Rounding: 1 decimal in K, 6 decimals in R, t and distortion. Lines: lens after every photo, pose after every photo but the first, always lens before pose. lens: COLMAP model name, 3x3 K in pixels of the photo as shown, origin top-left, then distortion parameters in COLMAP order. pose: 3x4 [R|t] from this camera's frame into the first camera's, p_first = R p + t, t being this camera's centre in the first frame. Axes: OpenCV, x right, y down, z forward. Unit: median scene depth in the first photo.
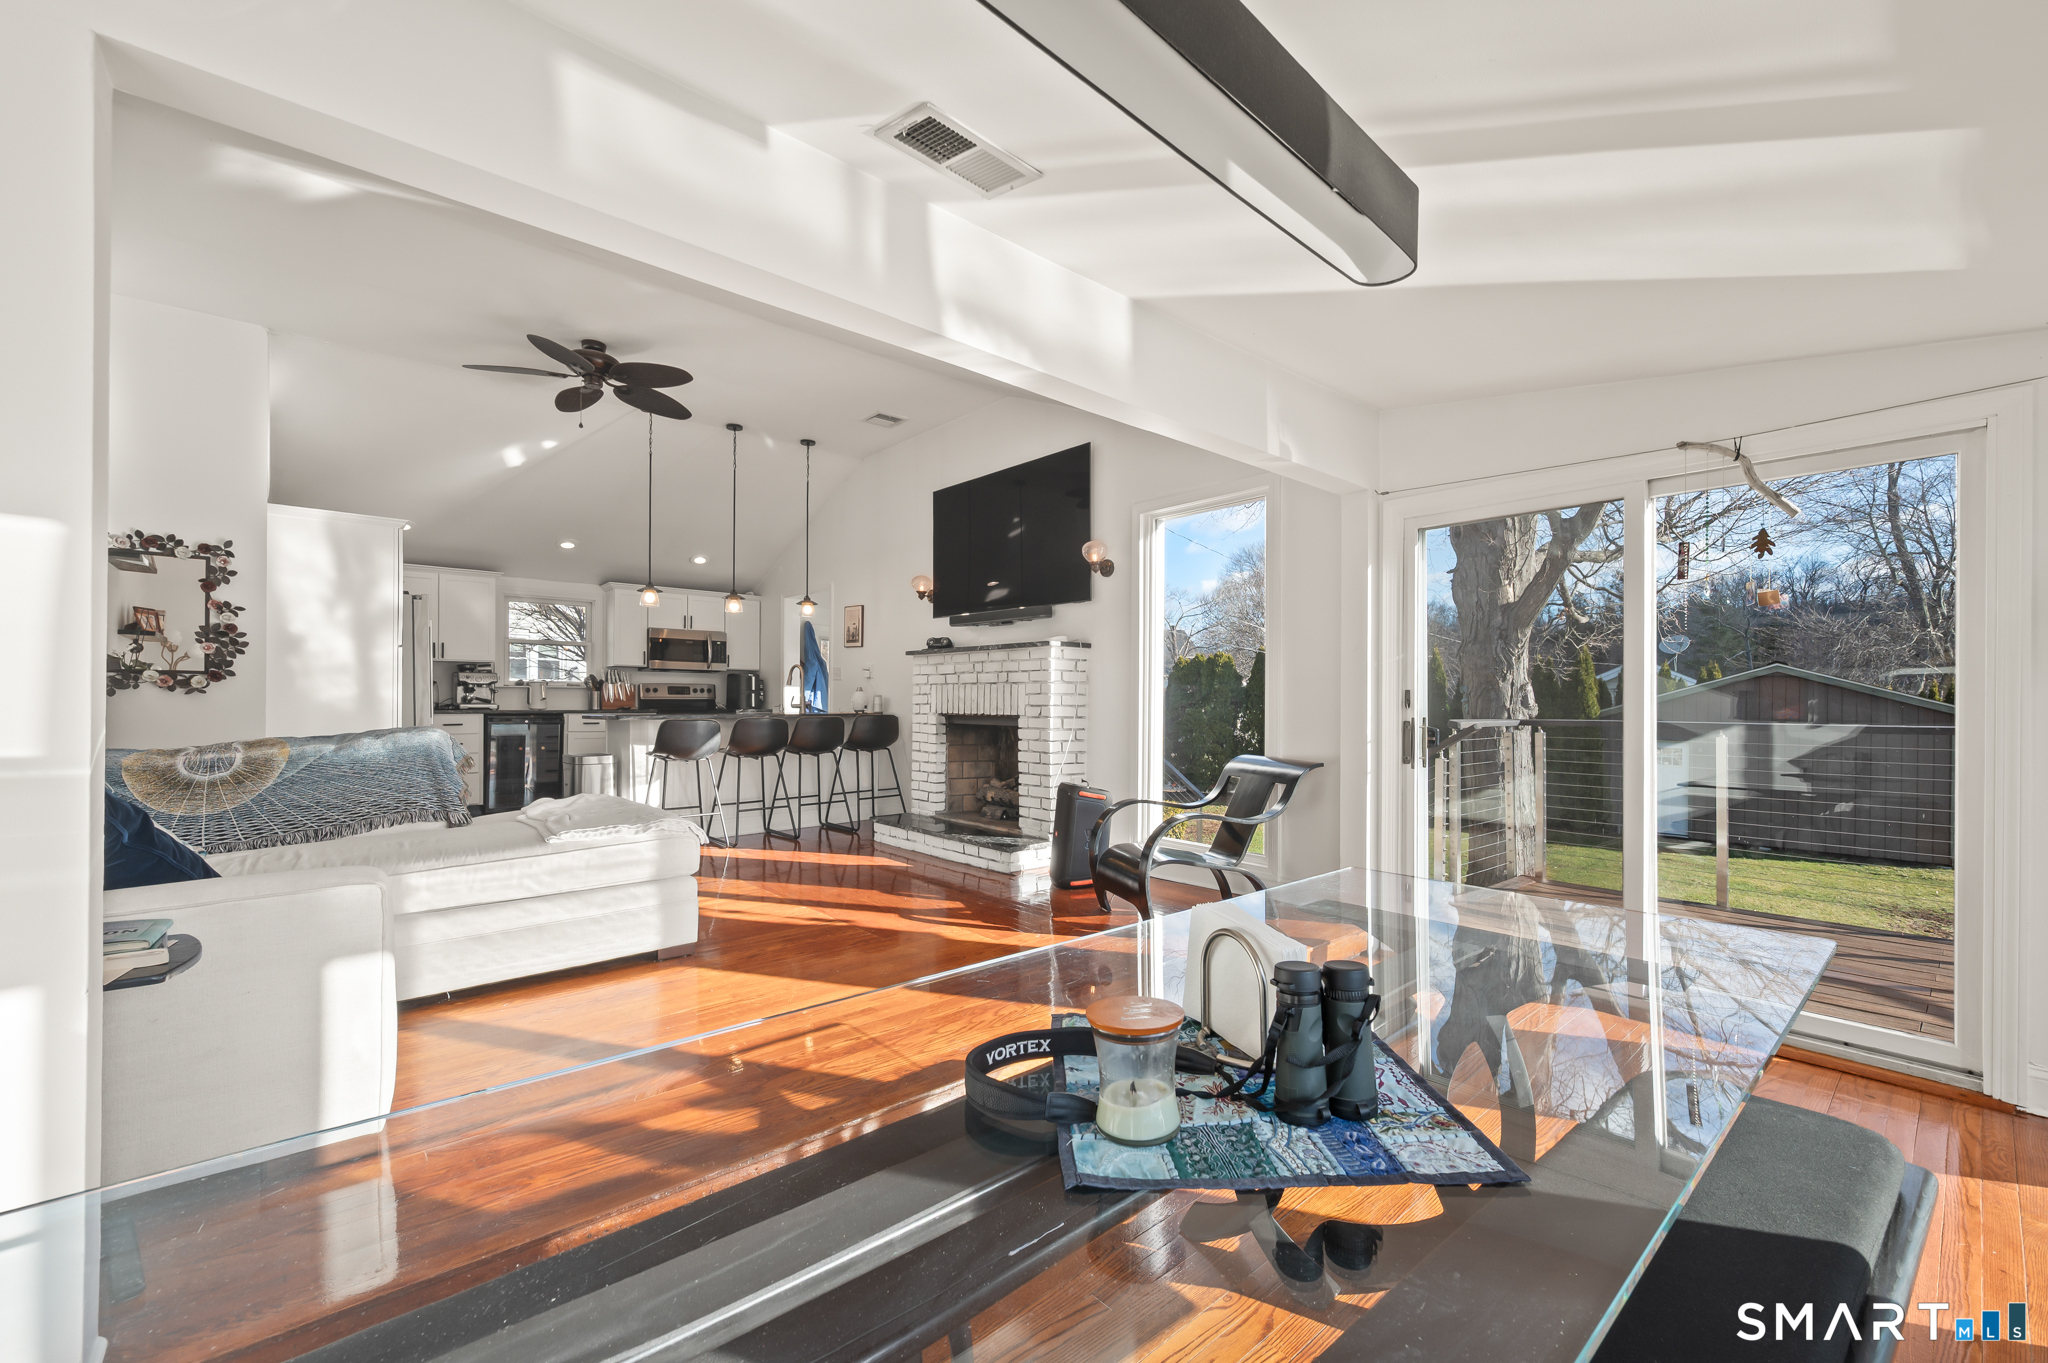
lens RADIAL K [[820.8, 0, 1060.6], [0, 820.8, 700.0], [0, 0, 1]] dist [0.003660, 0.000222]
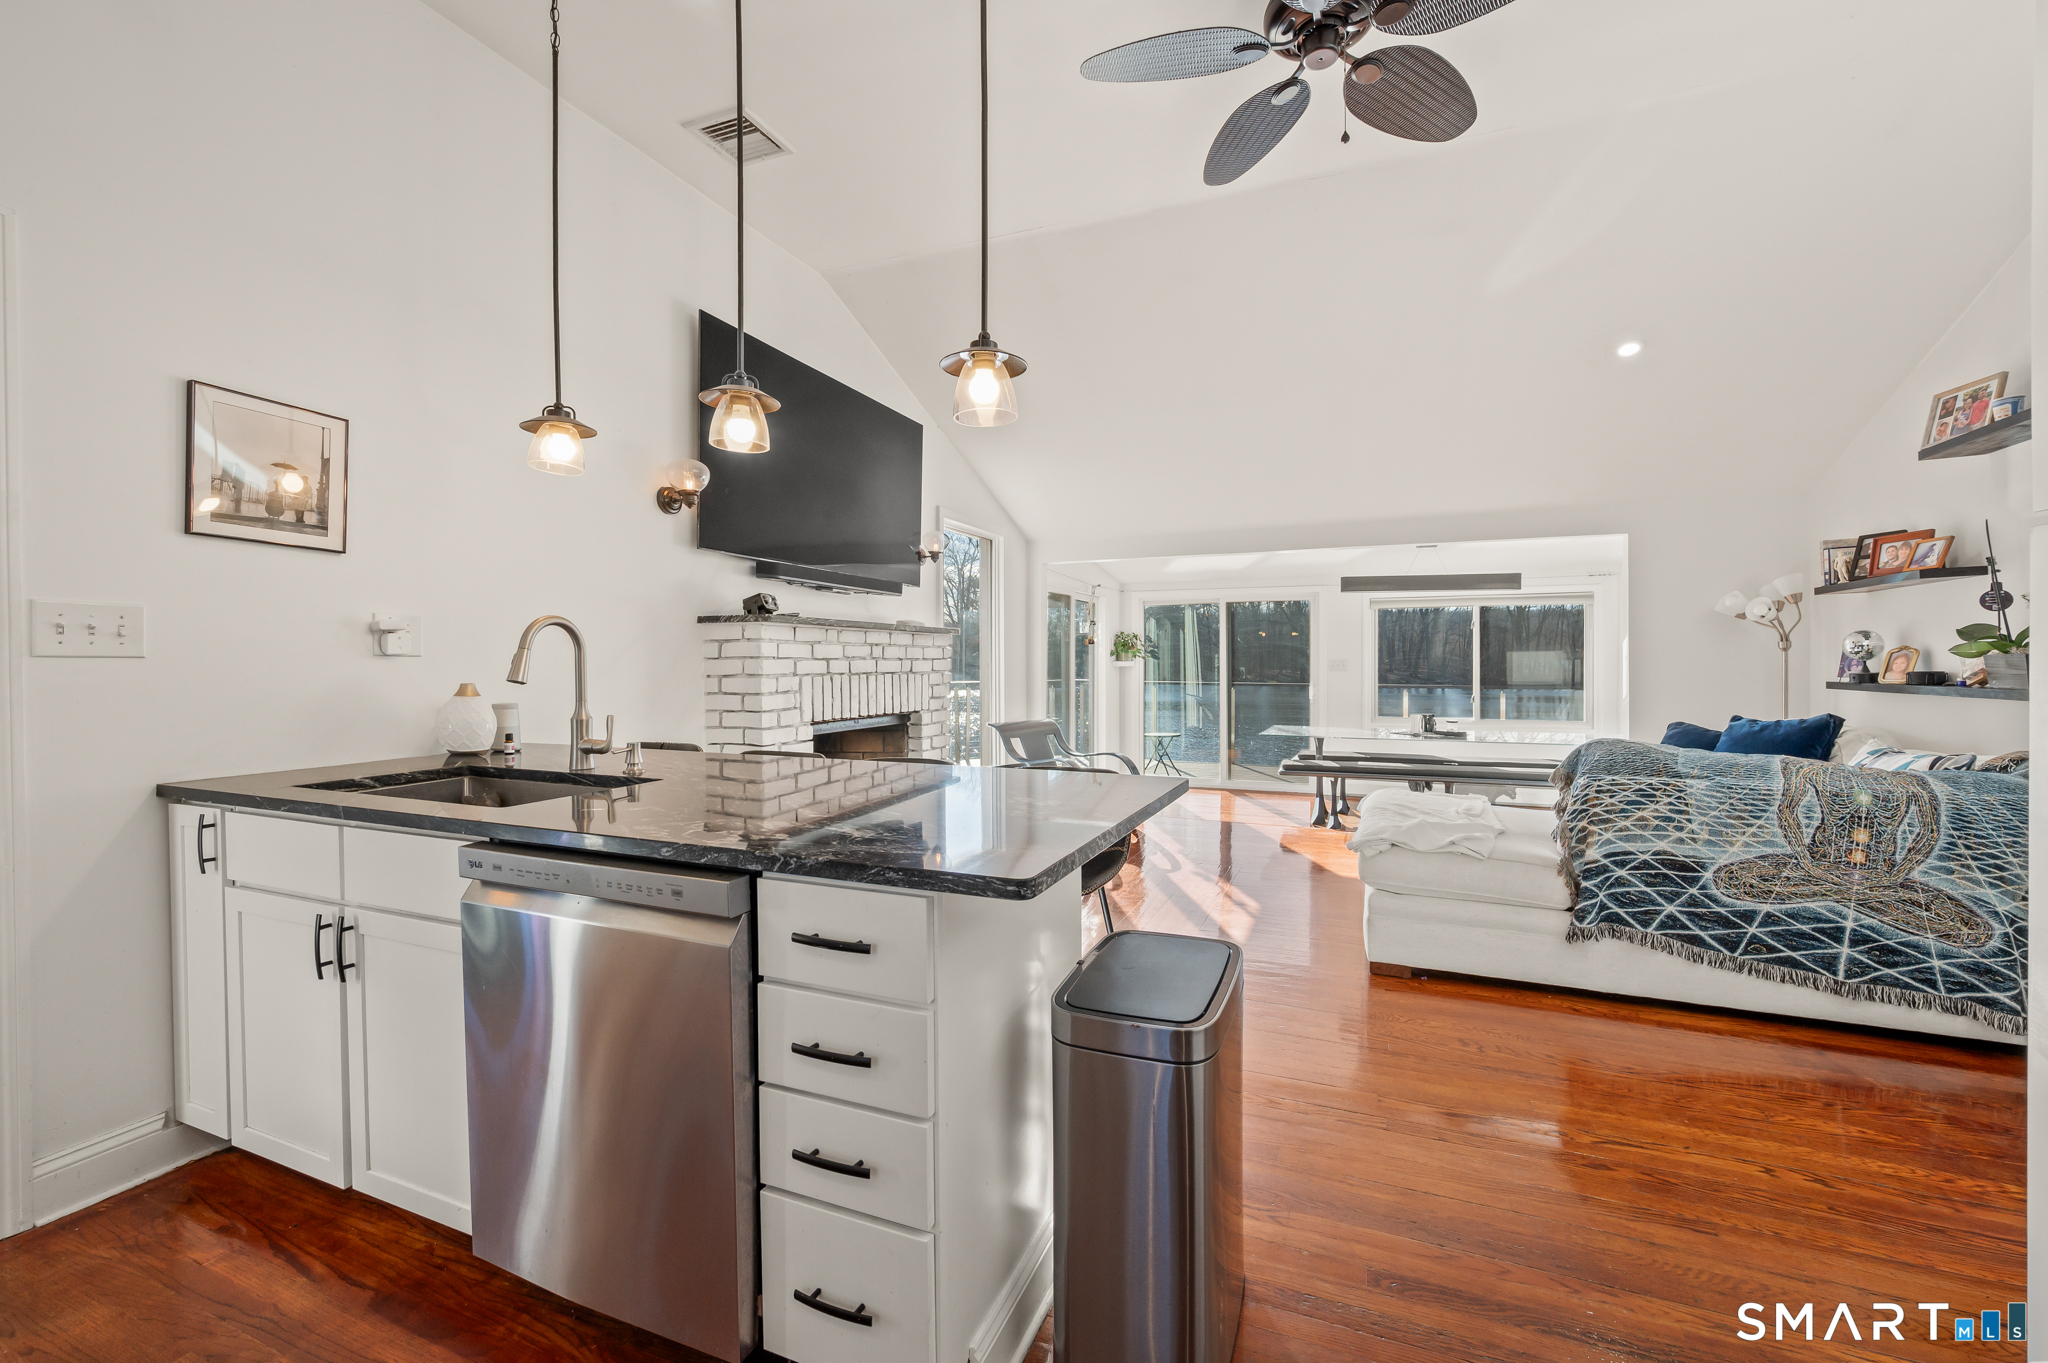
lens RADIAL K [[820.8, 0, 1031.3], [0, 820.8, 661.6], [0, 0, 1]] dist [0.003660, 0.000222]
pose [[-0.423400, -0.002933, 0.905938, -0.698459], [0.001449, 0.999991, 0.003915, -0.028274], [-0.905942, 0.002970, -0.423392, 1.008892]]
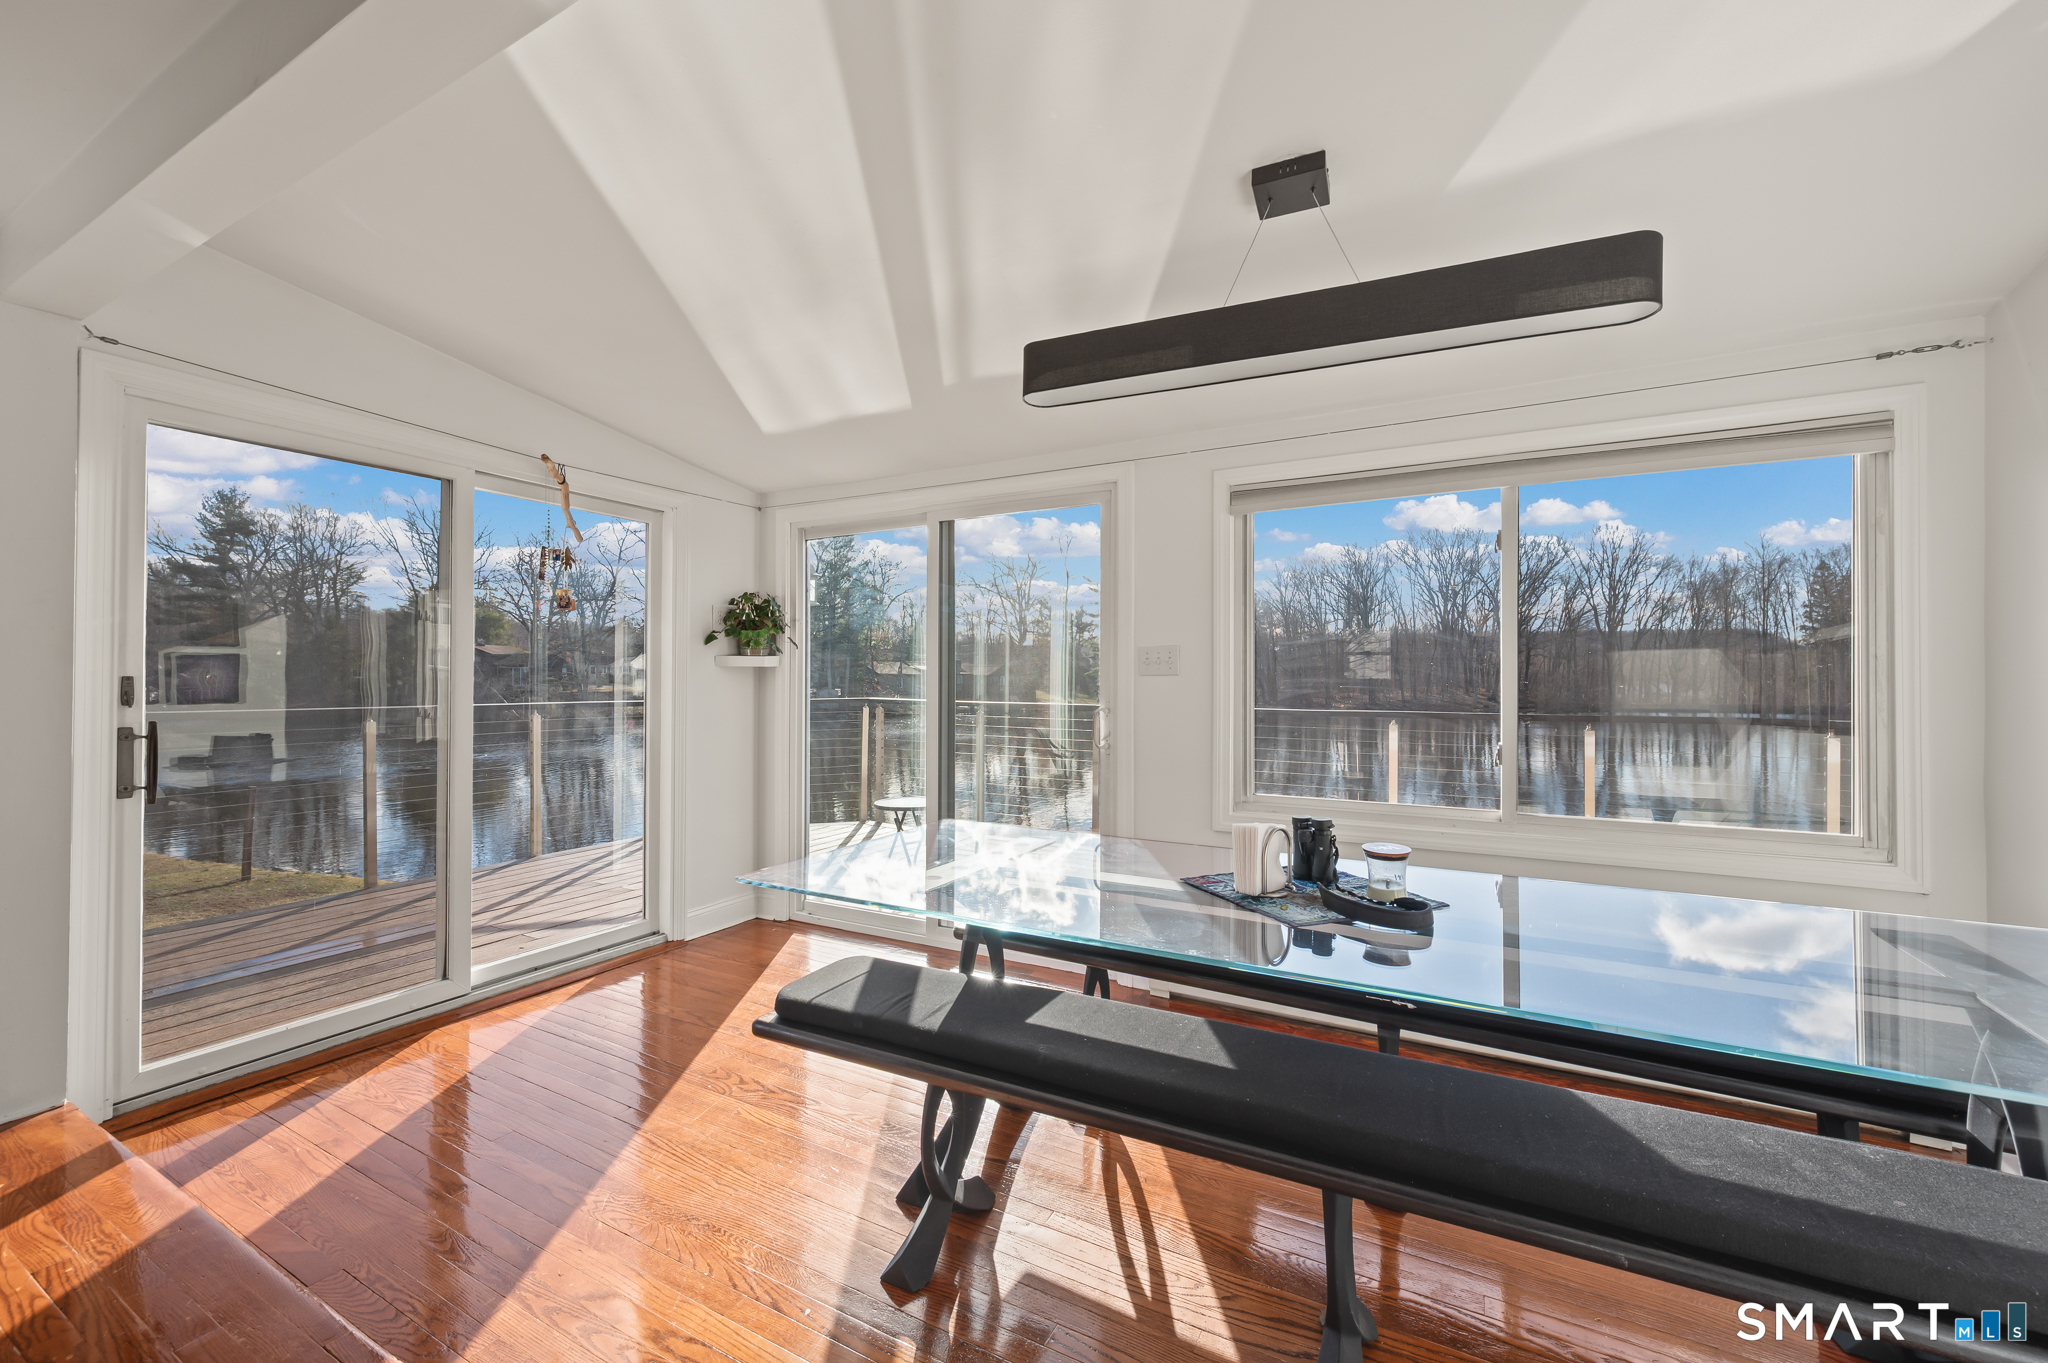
lens RADIAL K [[820.8, 0, 1033.9], [0, 820.8, 680.5], [0, 0, 1]] dist [0.003660, 0.000222]
pose [[-0.328362, -0.000087, 0.944552, -0.234615], [-0.007577, 0.999968, -0.002542, -0.004969], [-0.944521, -0.007992, -0.328352, 0.338340]]
